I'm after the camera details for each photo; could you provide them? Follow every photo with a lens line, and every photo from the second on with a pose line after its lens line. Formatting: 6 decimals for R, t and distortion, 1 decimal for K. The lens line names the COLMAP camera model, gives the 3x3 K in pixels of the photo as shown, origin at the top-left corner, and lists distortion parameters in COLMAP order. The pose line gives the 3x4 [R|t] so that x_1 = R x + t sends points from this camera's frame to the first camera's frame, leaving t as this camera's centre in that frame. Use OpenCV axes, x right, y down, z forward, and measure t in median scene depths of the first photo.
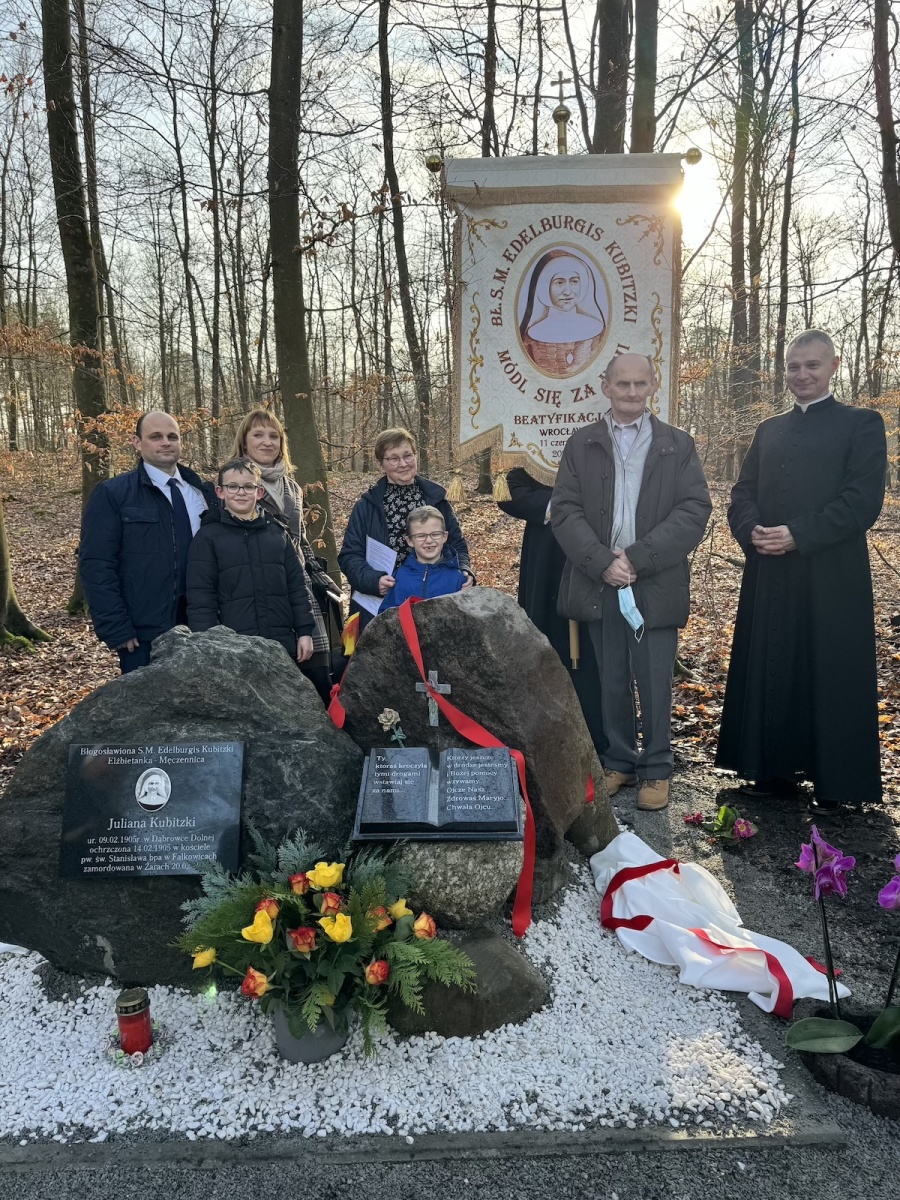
lens RADIAL K [[851.6, 0, 450.0], [0, 851.6, 600.0], [0, 0, 1]] dist [0.021793, -0.023927]
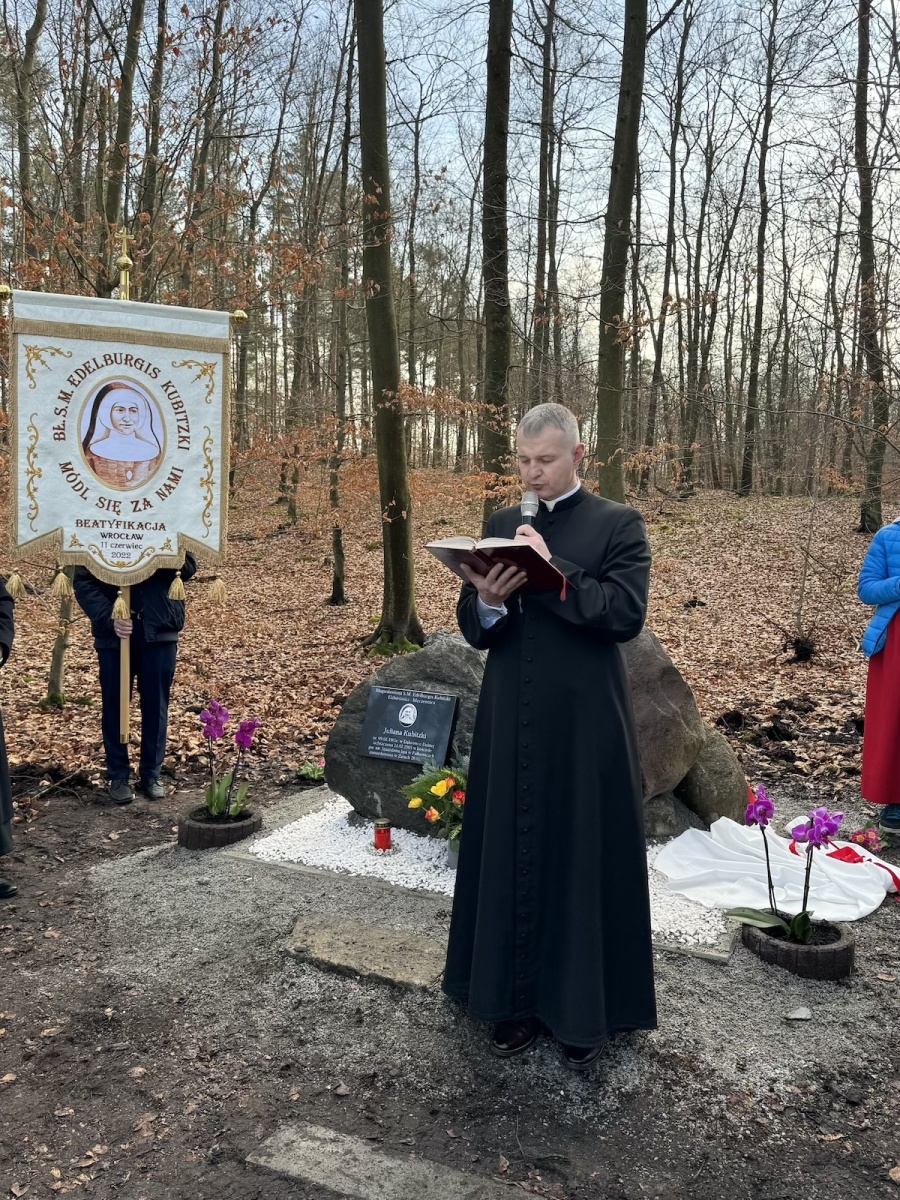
lens RADIAL K [[1001.4, 0, 458.6], [0, 1001.4, 602.7], [0, 0, 1]] dist [0.153061, -0.253966]
pose [[0.888108, 0.069414, -0.454364, 0.706487], [-0.086908, 0.996059, -0.017701, 0.013858], [0.451345, 0.055209, 0.890640, -0.865453]]
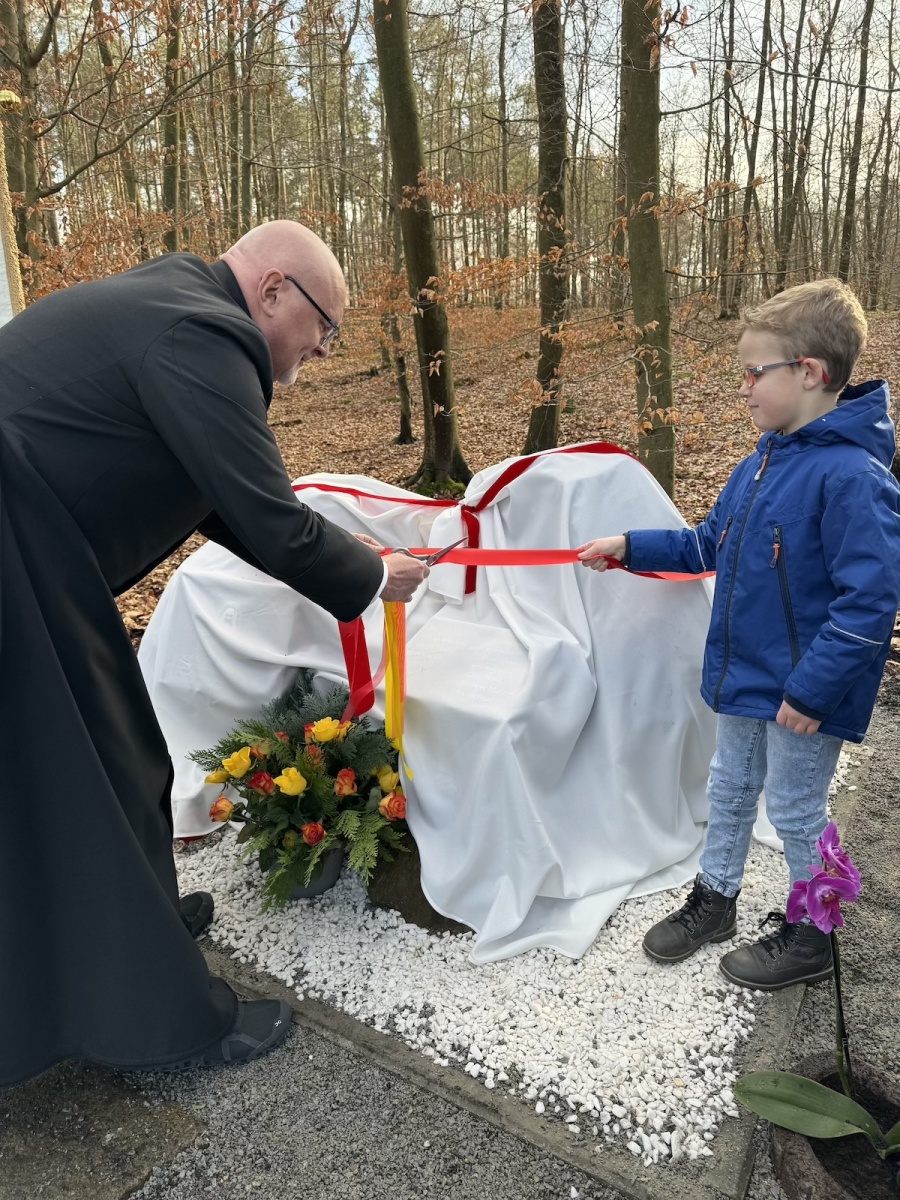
lens RADIAL K [[843.6, 0, 454.2], [0, 843.6, 608.3], [0, 0, 1]] dist [0.076722, -0.095026]
pose [[0.820532, 0.142206, -0.553629, 0.495417], [-0.044250, 0.981455, 0.186516, -0.009766], [0.569885, -0.128545, 0.811608, 0.294101]]
